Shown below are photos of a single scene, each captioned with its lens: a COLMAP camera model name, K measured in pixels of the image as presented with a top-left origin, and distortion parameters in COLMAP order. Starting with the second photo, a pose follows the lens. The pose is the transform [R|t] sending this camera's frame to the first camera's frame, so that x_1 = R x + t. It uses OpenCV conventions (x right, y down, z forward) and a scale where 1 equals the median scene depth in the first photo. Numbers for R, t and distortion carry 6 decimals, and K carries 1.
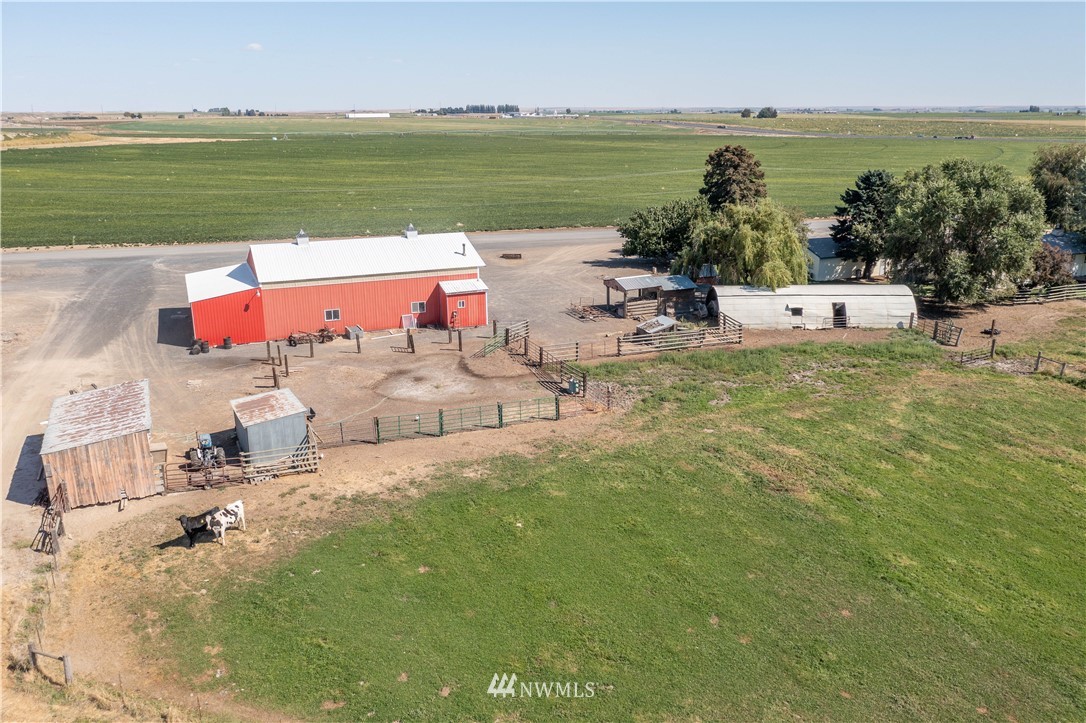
lens RADIAL K [[830.1, 0, 543.0], [0, 830.1, 361.5], [0, 0, 1]] dist [0.000456, 0.000074]
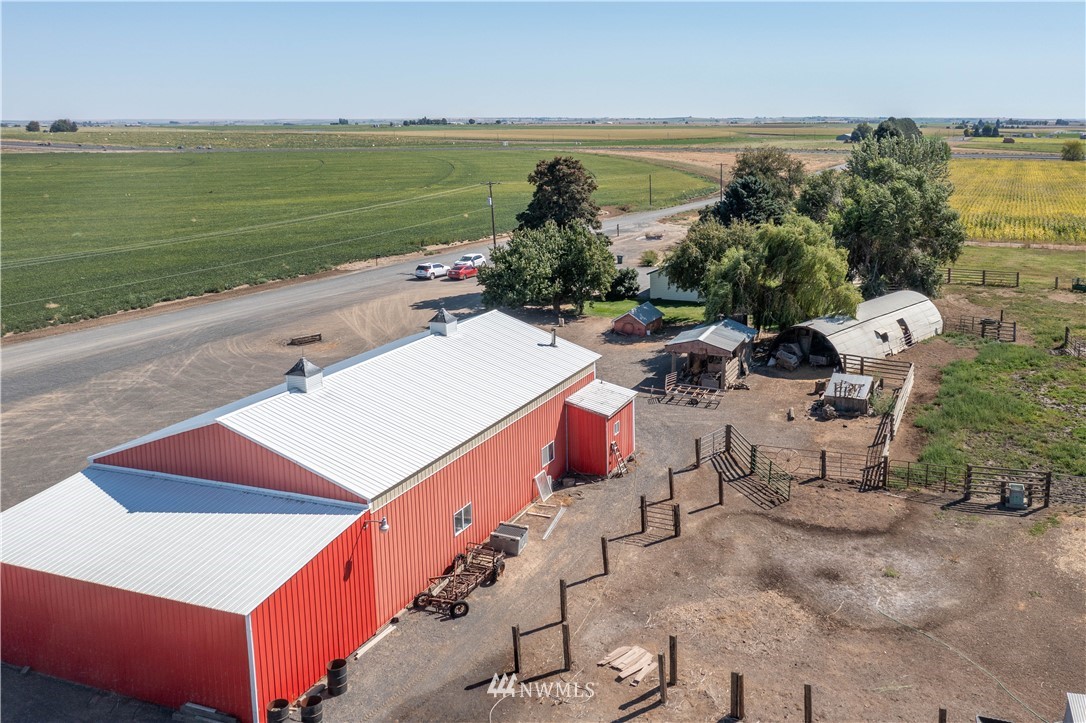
lens RADIAL K [[875.5, 0, 707.7], [0, 875.5, 310.0], [0, 0, 1]] dist [-0.013587, -0.003203]
pose [[0.662162, -0.157751, 0.732568, -0.556711], [0.216864, 0.976099, 0.014171, -0.163602], [-0.717294, 0.149484, 0.680546, 0.589036]]
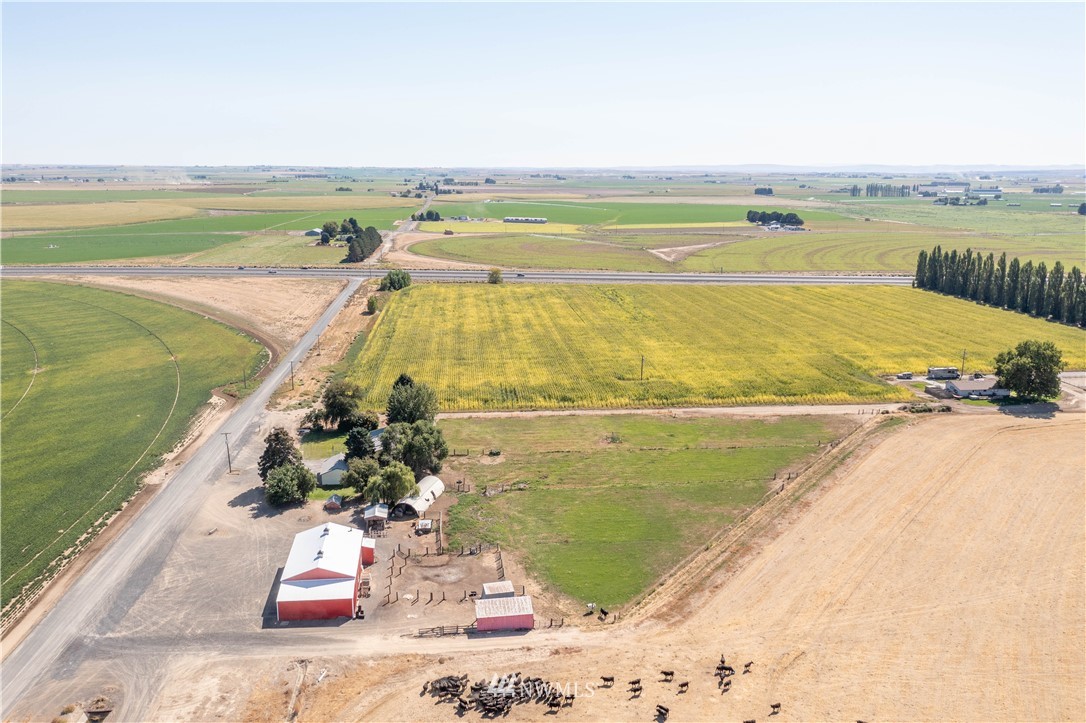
lens RADIAL K [[830.1, 0, 543.0], [0, 830.1, 361.5], [0, 0, 1]] dist [0.000456, 0.000074]
pose [[0.279822, -0.201116, 0.938750, -2.185649], [0.265499, 0.955889, 0.125648, -0.794390], [-0.922610, 0.214078, 0.320875, -0.260996]]
